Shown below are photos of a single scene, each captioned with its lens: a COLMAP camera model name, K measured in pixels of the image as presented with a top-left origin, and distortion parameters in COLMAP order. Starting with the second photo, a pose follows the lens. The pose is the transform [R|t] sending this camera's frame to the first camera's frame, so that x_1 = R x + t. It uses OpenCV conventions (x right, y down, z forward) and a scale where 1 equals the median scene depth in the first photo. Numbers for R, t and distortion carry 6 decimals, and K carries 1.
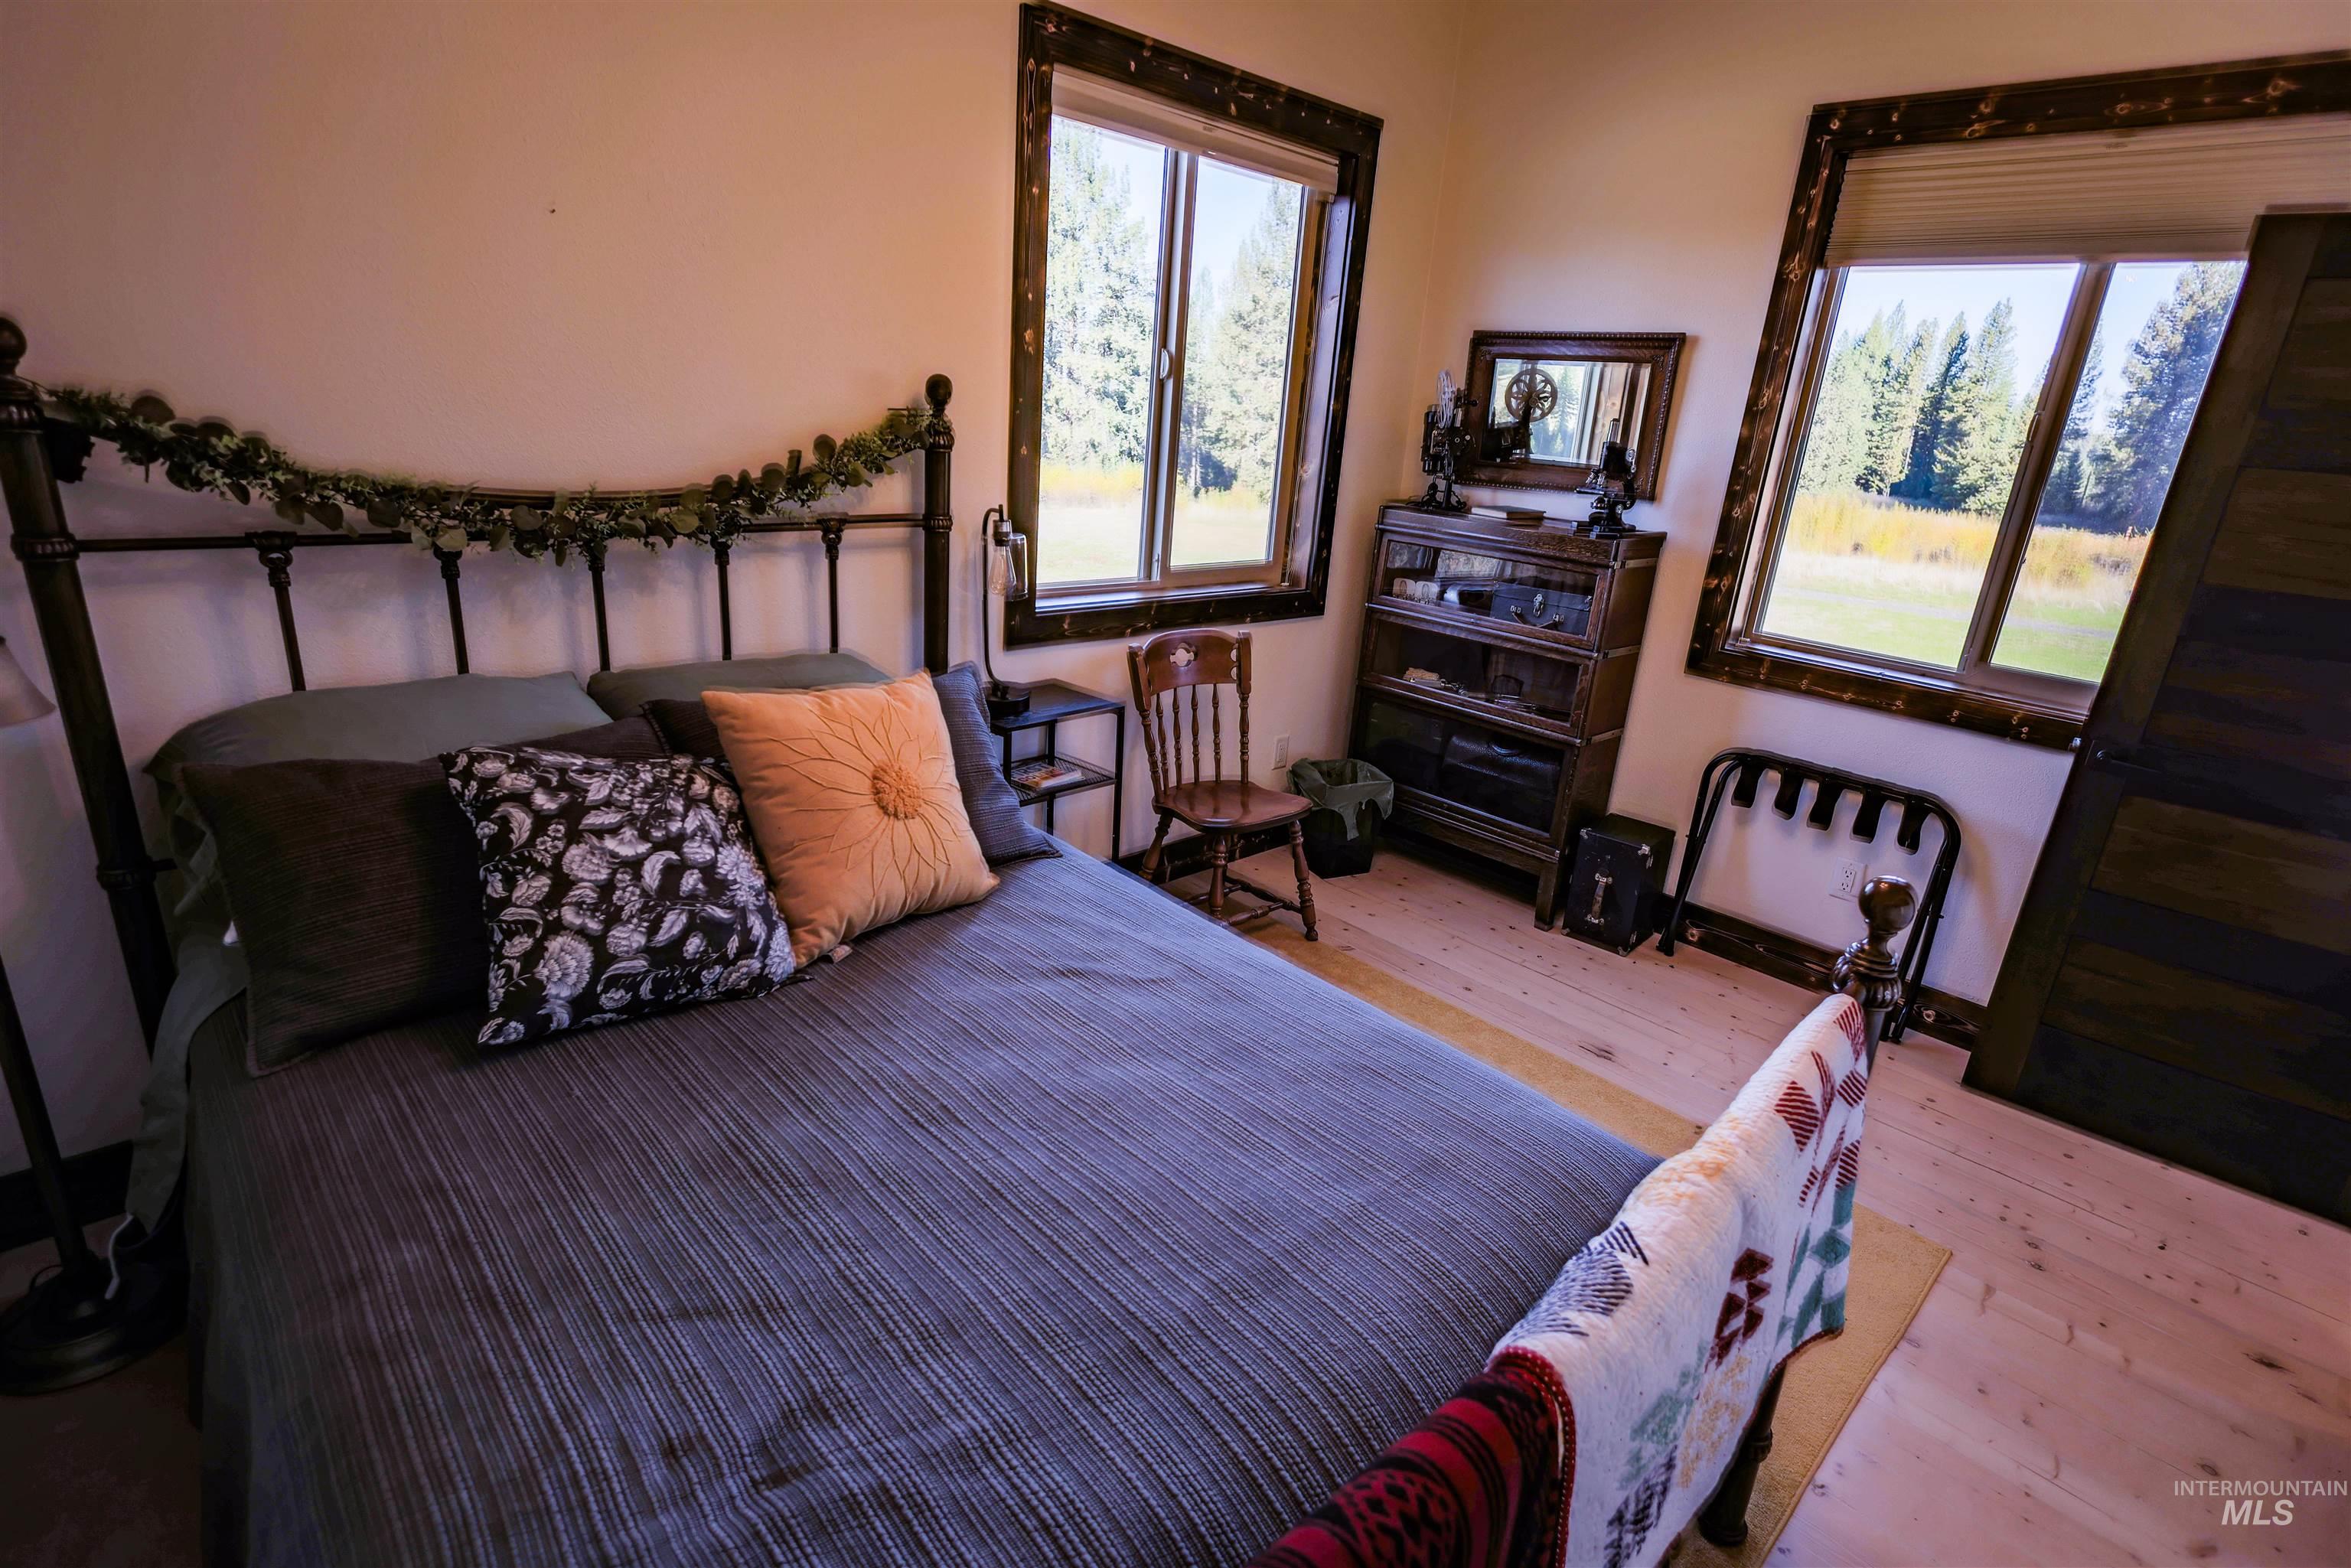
lens RADIAL K [[1146.8, 0, 1167.7], [0, 1146.8, 776.6], [0, 0, 1]] dist [-0.001839, 0.000321]
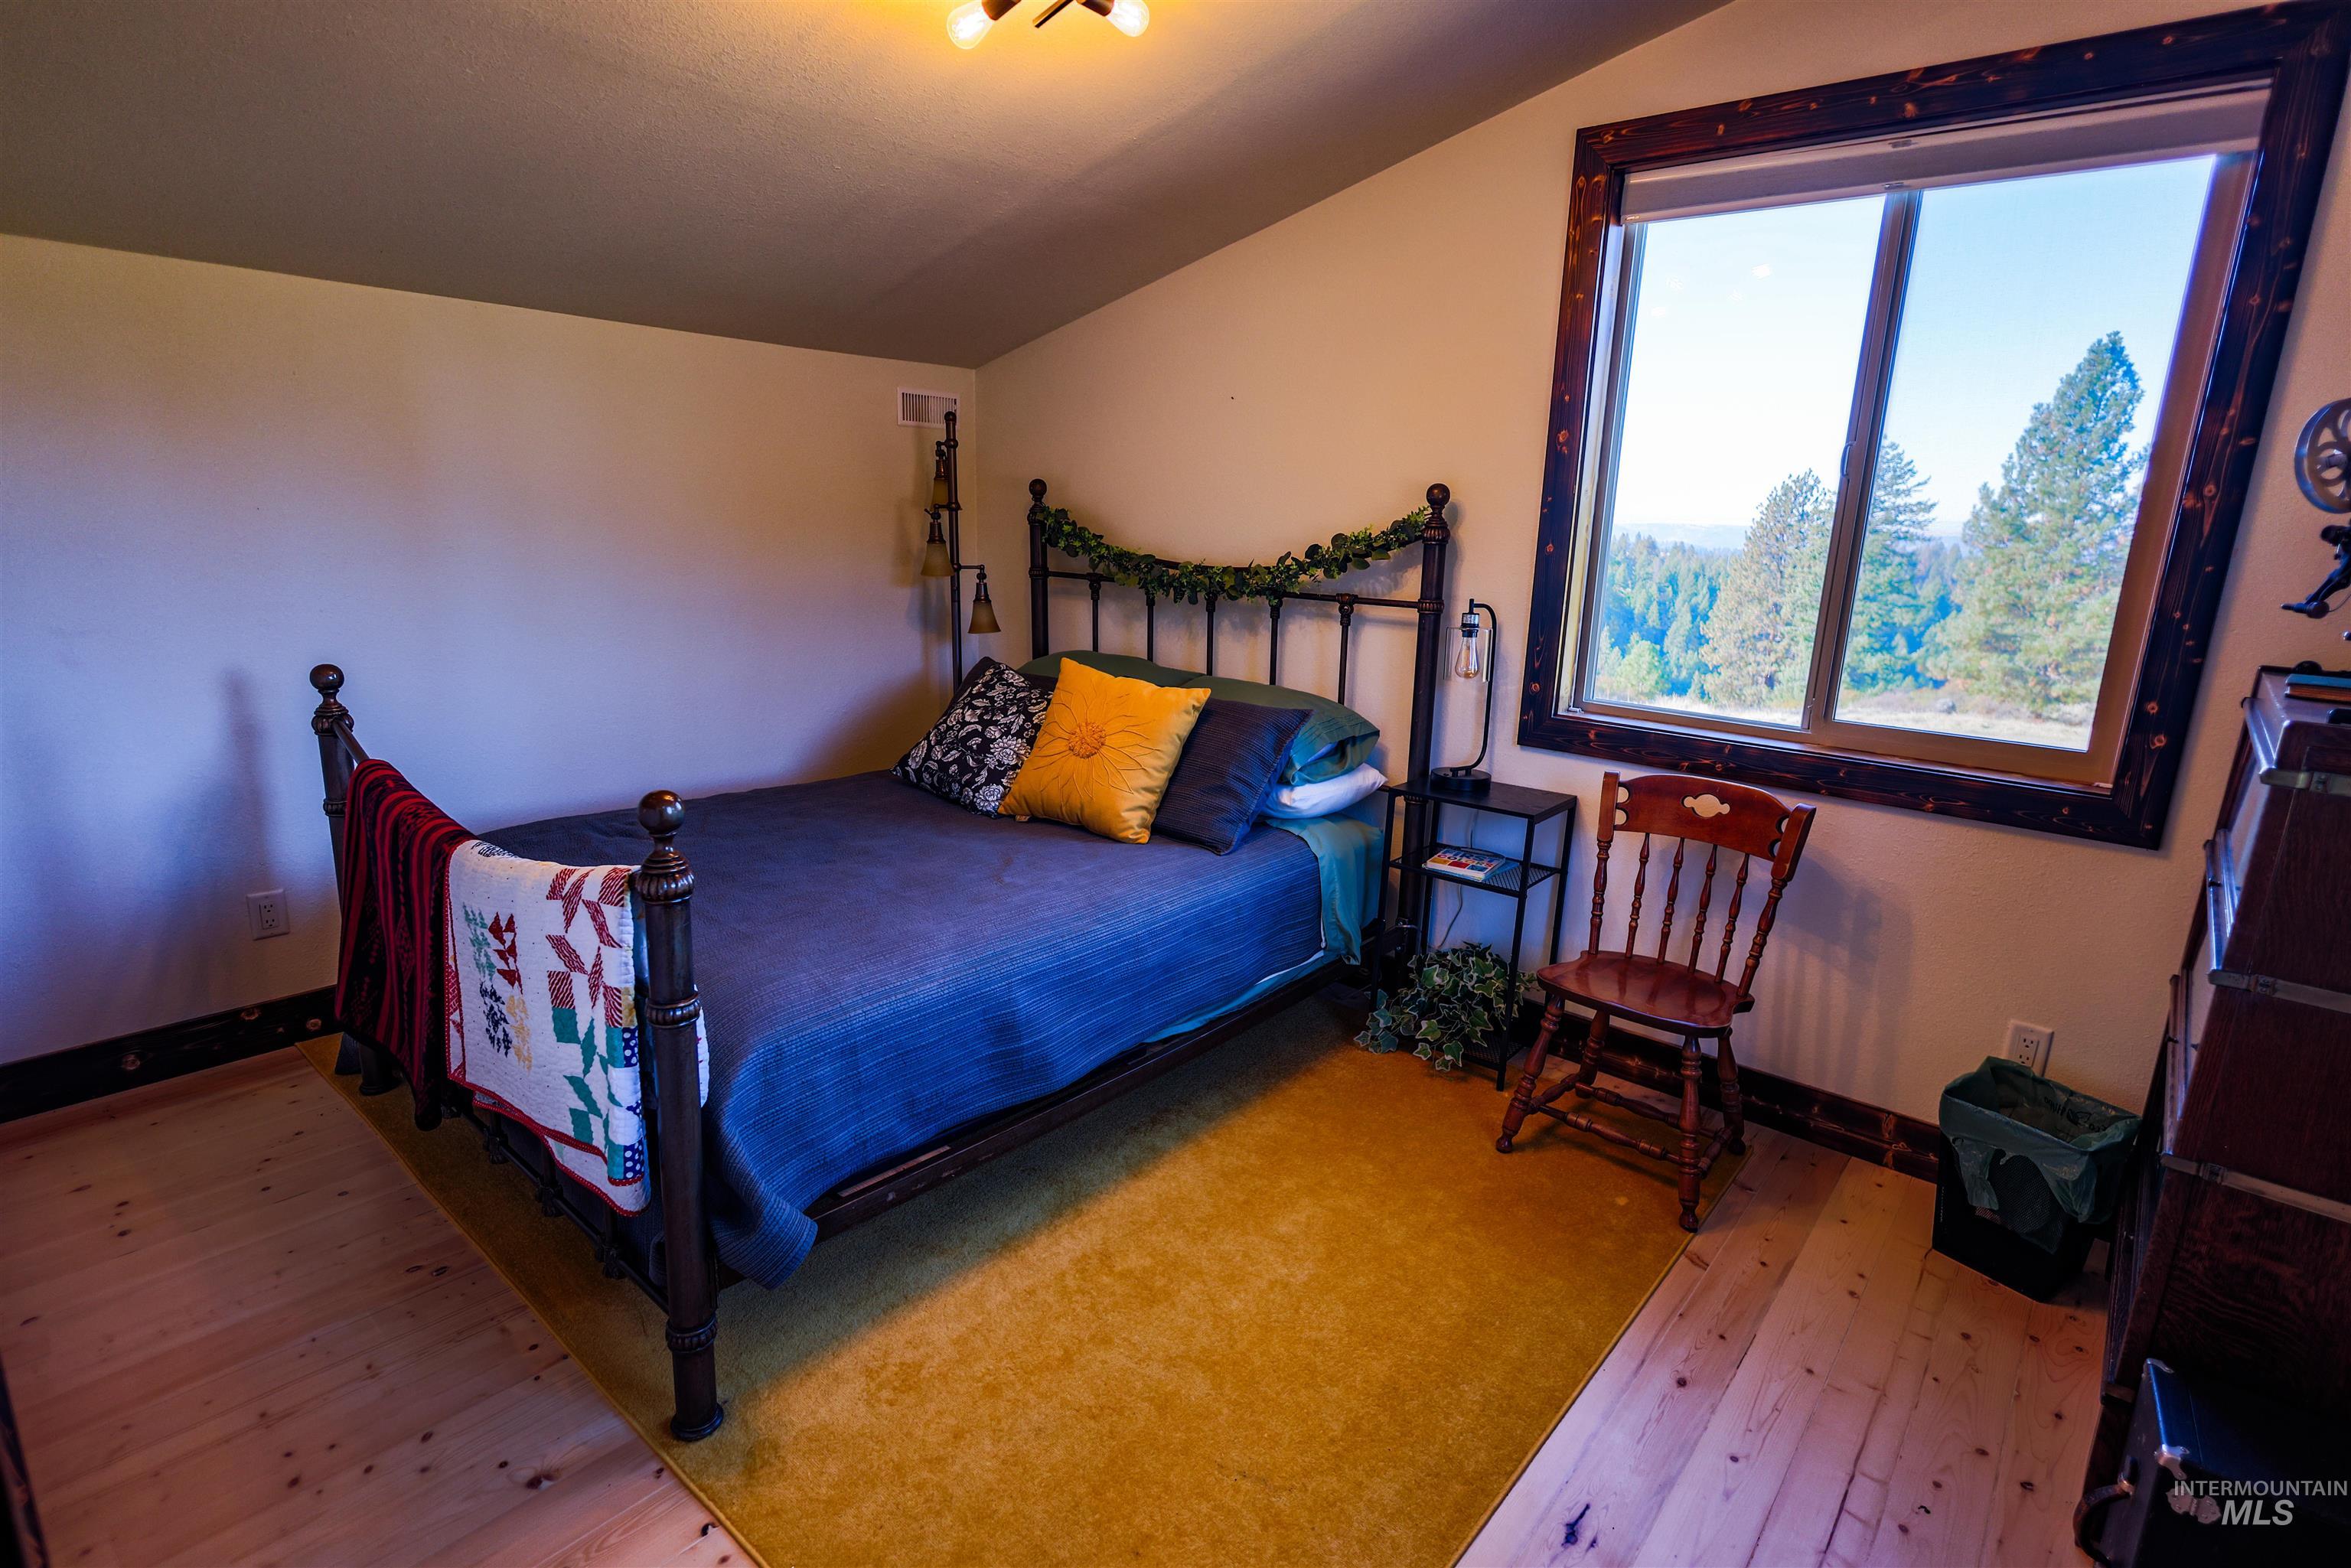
lens RADIAL K [[1149.4, 0, 1186.1], [0, 1149.4, 787.8], [0, 0, 1]] dist [-0.003066, 0.000122]
pose [[0.121977, 0.187135, -0.974732, 1.033636], [-0.329496, 0.934005, 0.138083, -0.149053], [0.936245, 0.304327, 0.175587, 0.699155]]
